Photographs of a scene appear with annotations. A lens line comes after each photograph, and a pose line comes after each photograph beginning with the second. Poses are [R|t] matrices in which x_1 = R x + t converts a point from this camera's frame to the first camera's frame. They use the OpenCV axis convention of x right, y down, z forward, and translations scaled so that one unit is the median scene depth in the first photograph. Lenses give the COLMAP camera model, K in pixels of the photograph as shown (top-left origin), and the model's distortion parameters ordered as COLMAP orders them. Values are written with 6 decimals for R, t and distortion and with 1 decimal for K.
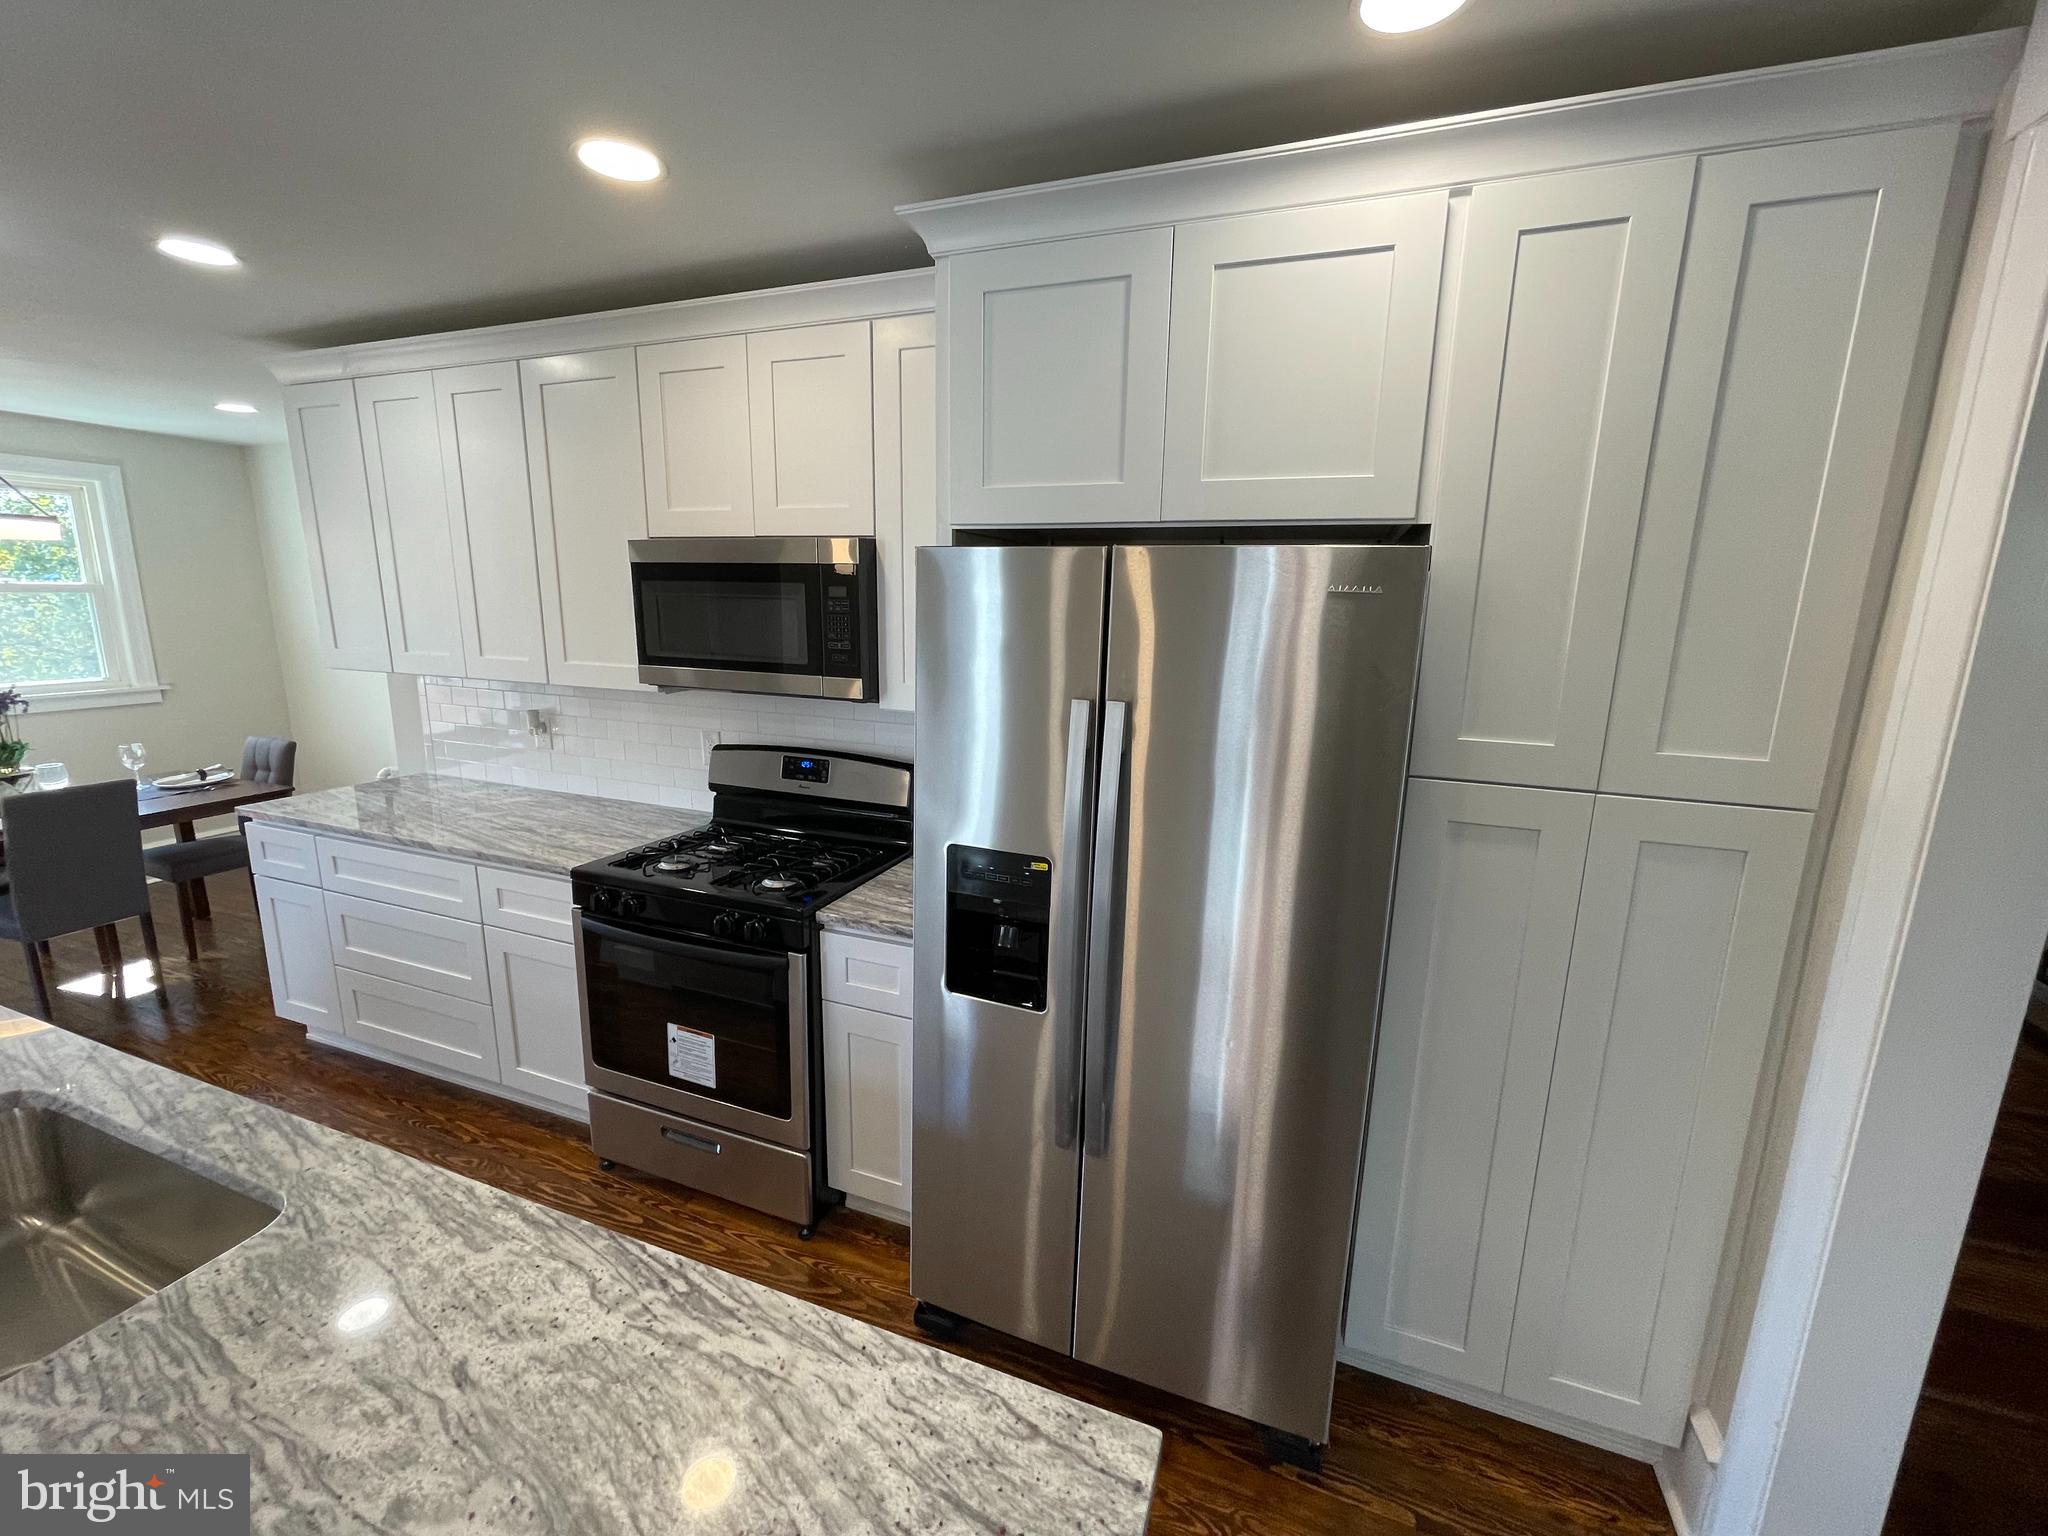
lens RADIAL K [[824.5, 0, 1023.2], [0, 824.5, 758.4], [0, 0, 1]] dist [-0.000886, -0.000362]
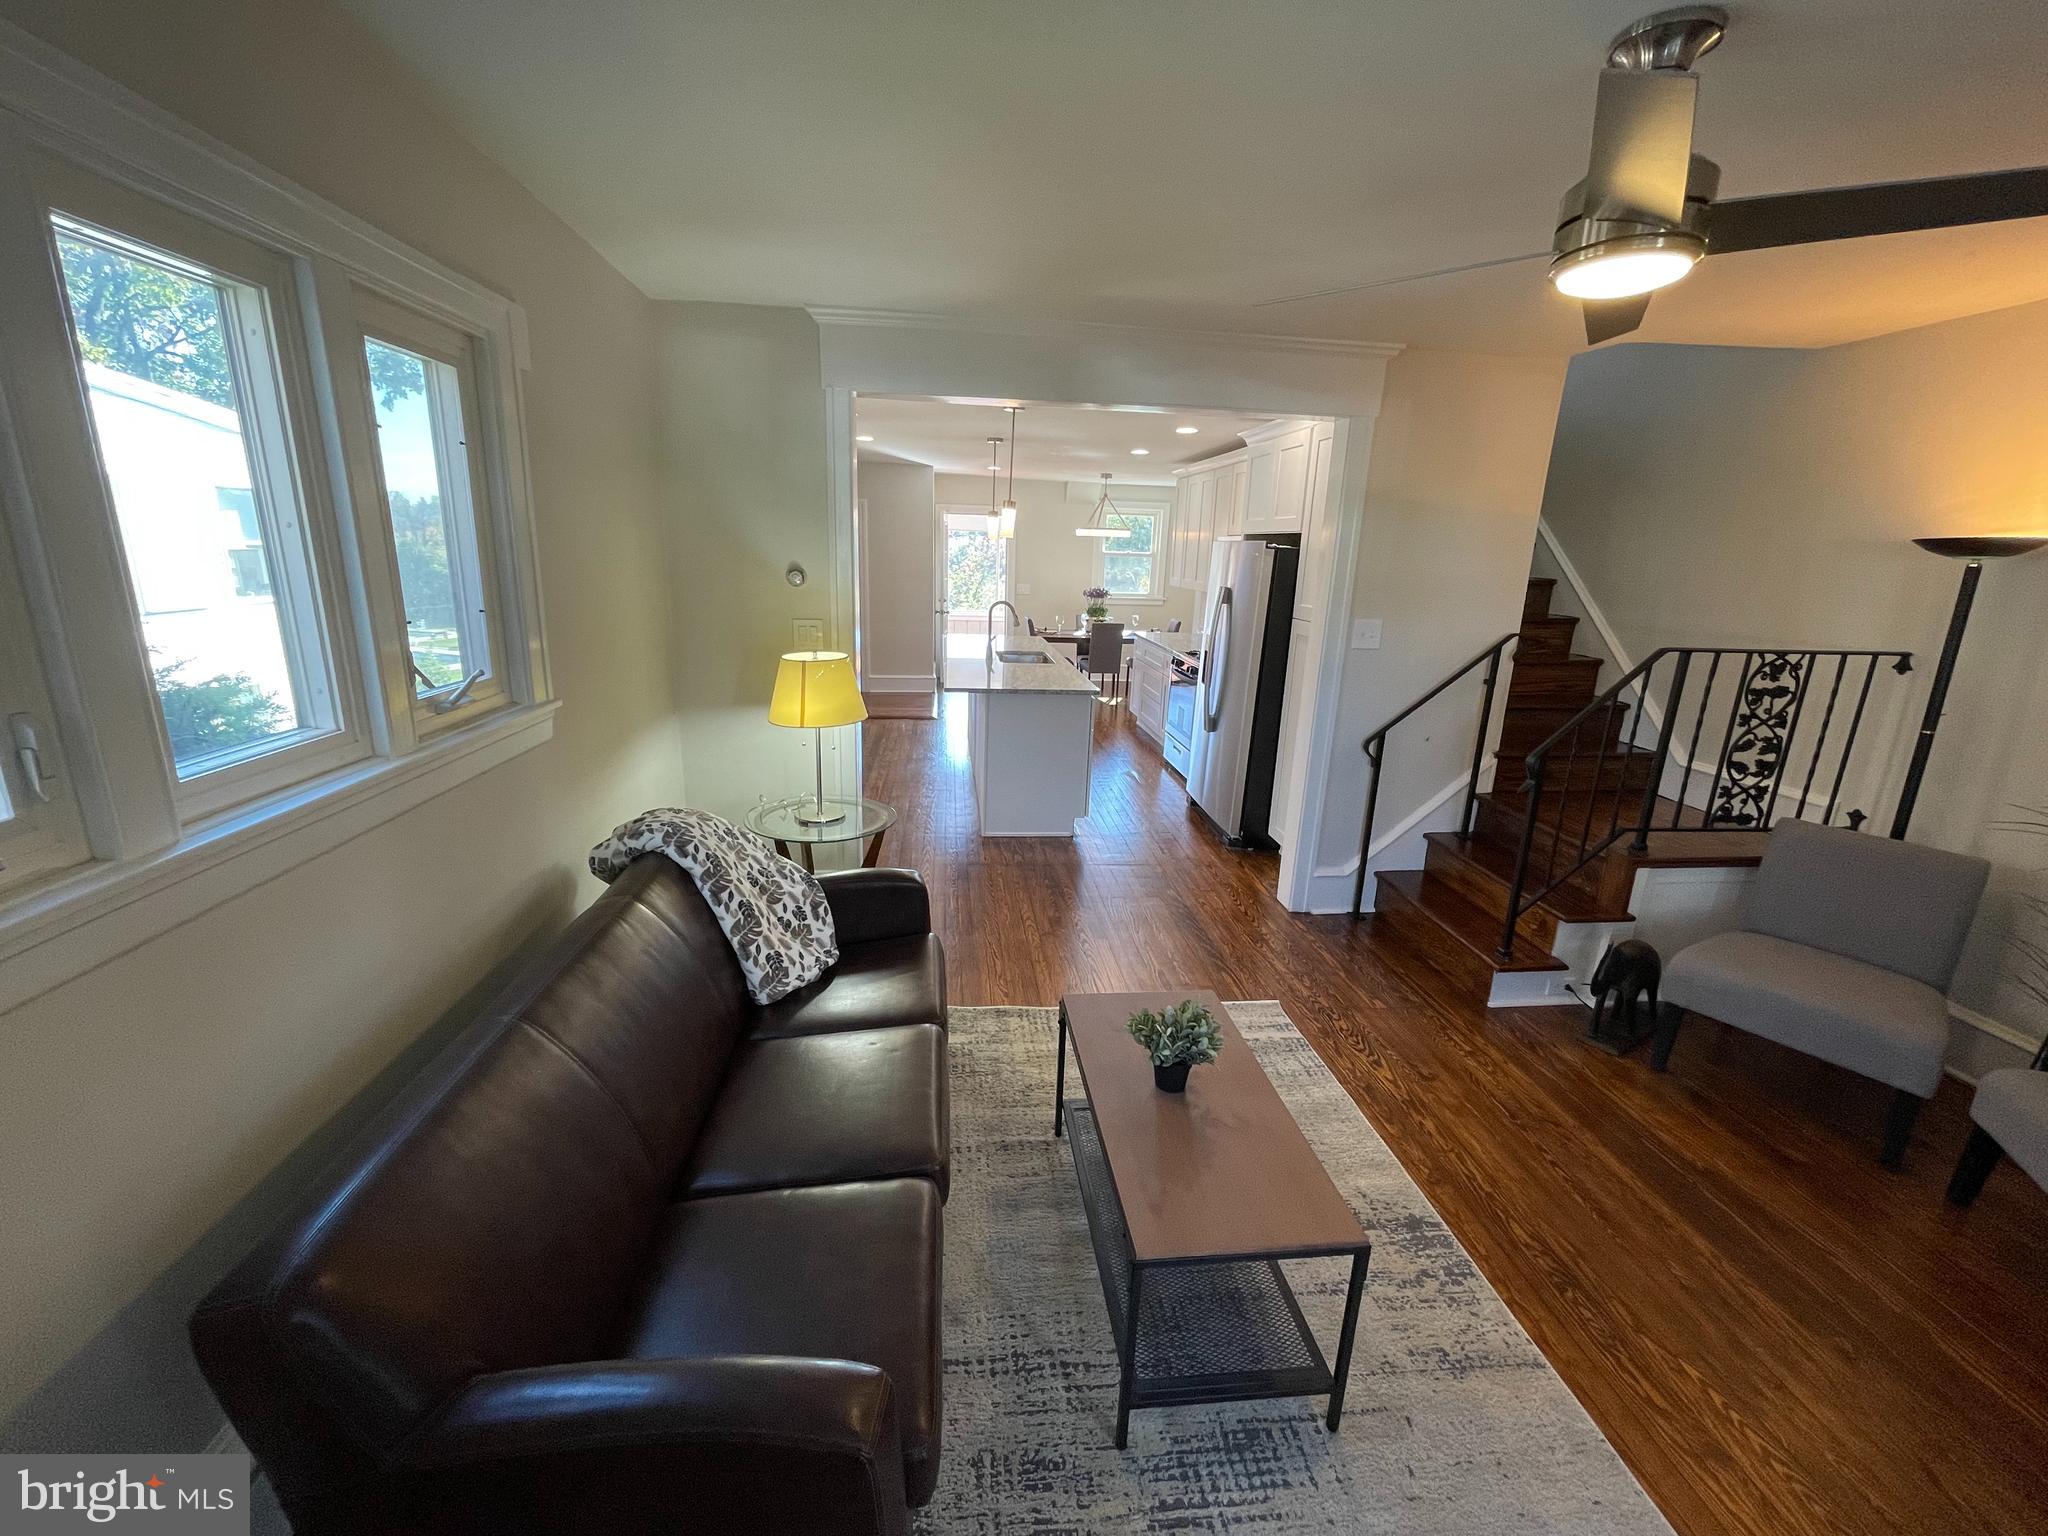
lens RADIAL K [[824.5, 0, 1035.3], [0, 824.5, 779.3], [0, 0, 1]] dist [-0.000886, -0.000362]
pose [[0.453856, 0.239945, -0.858161, 1.900947], [-0.196455, 0.966310, 0.166284, 0.186080], [0.869149, 0.093121, 0.485704, -0.831879]]
